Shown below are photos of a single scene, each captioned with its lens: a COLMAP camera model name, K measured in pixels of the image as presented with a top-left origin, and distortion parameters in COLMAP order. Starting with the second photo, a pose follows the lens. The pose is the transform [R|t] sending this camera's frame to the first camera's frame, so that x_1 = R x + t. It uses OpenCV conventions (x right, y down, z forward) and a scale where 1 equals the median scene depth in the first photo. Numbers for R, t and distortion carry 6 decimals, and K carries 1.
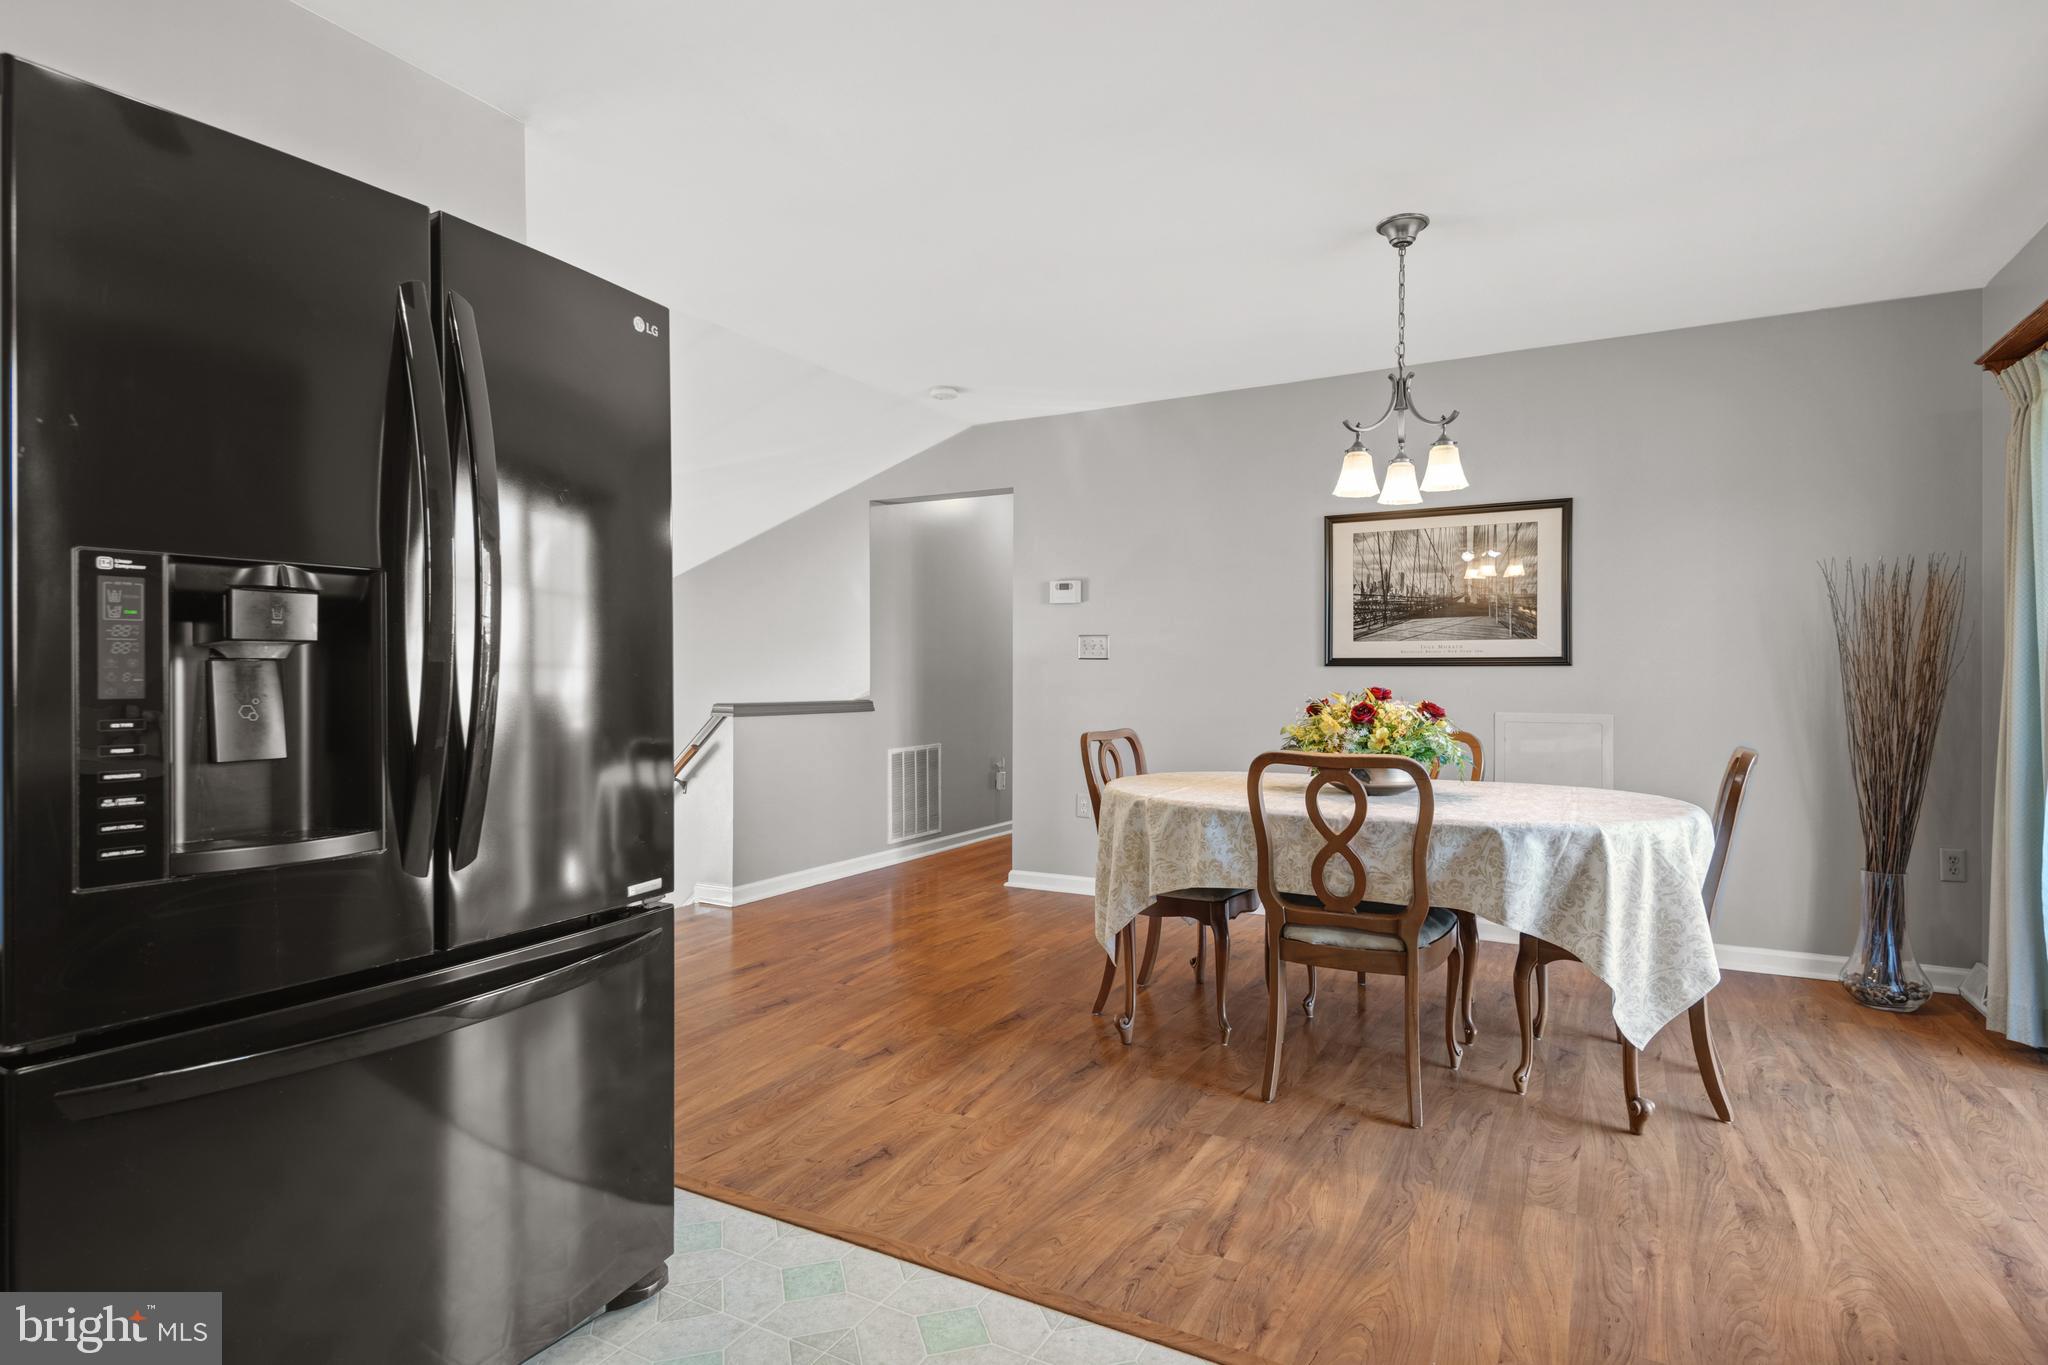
lens RADIAL K [[1036.1, 0, 1030.0], [0, 1036.1, 678.6], [0, 0, 1]] dist [0.011265, 0.000367]
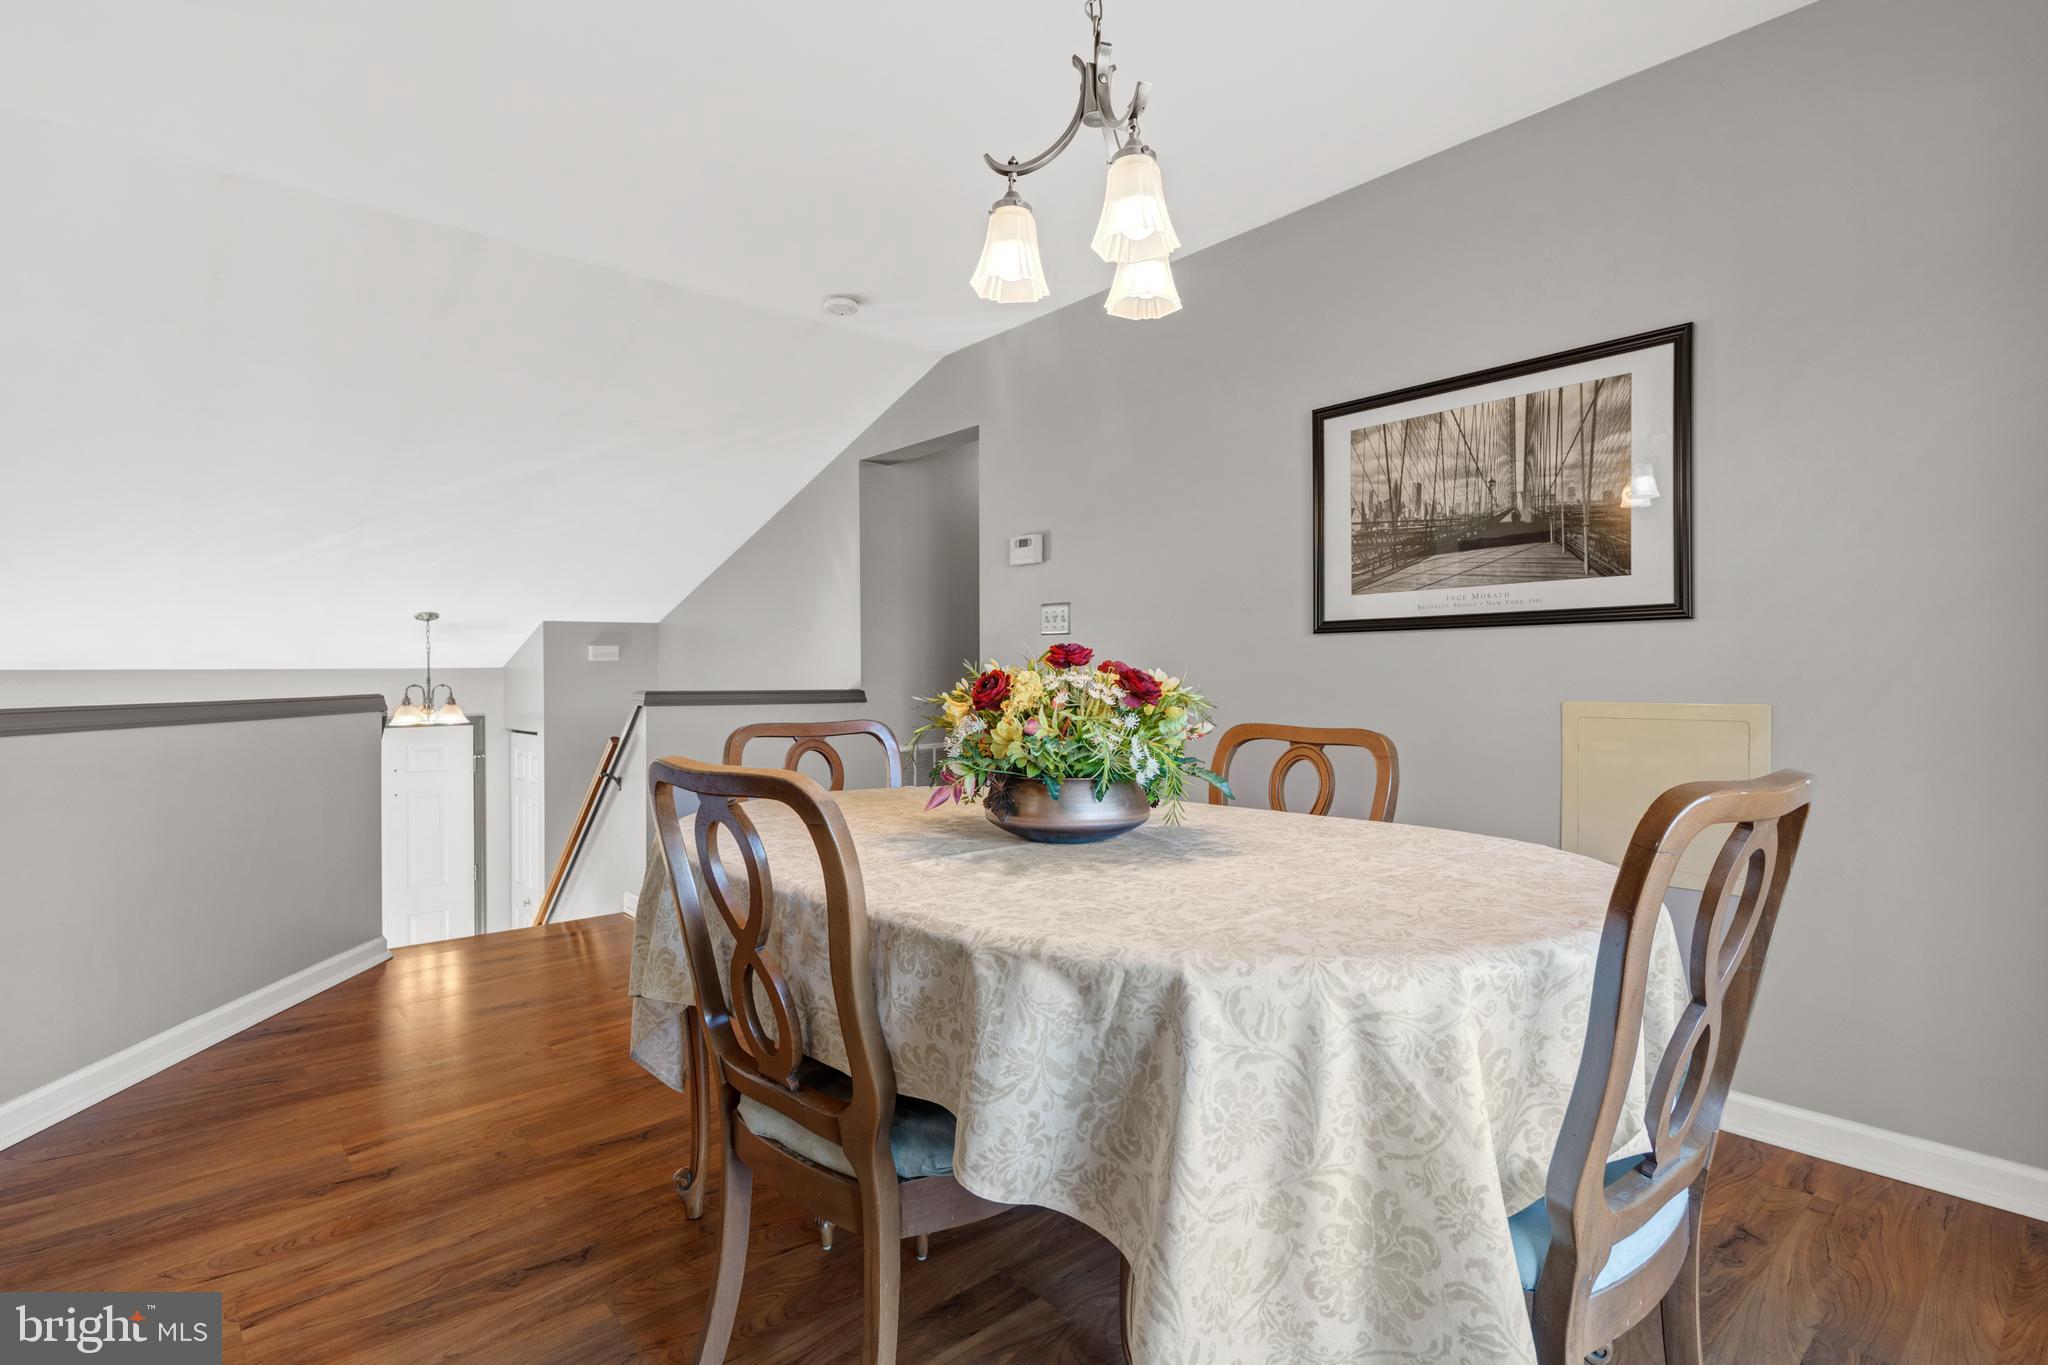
lens RADIAL K [[1002.7, 0, 1023.9], [0, 1002.7, 676.5], [0, 0, 1]] dist [0.005027, -0.001777]
pose [[0.943119, -0.004847, -0.332421, 0.358902], [0.002589, 0.999970, -0.007235, 0.021895], [0.332446, 0.005963, 0.943103, 0.363785]]
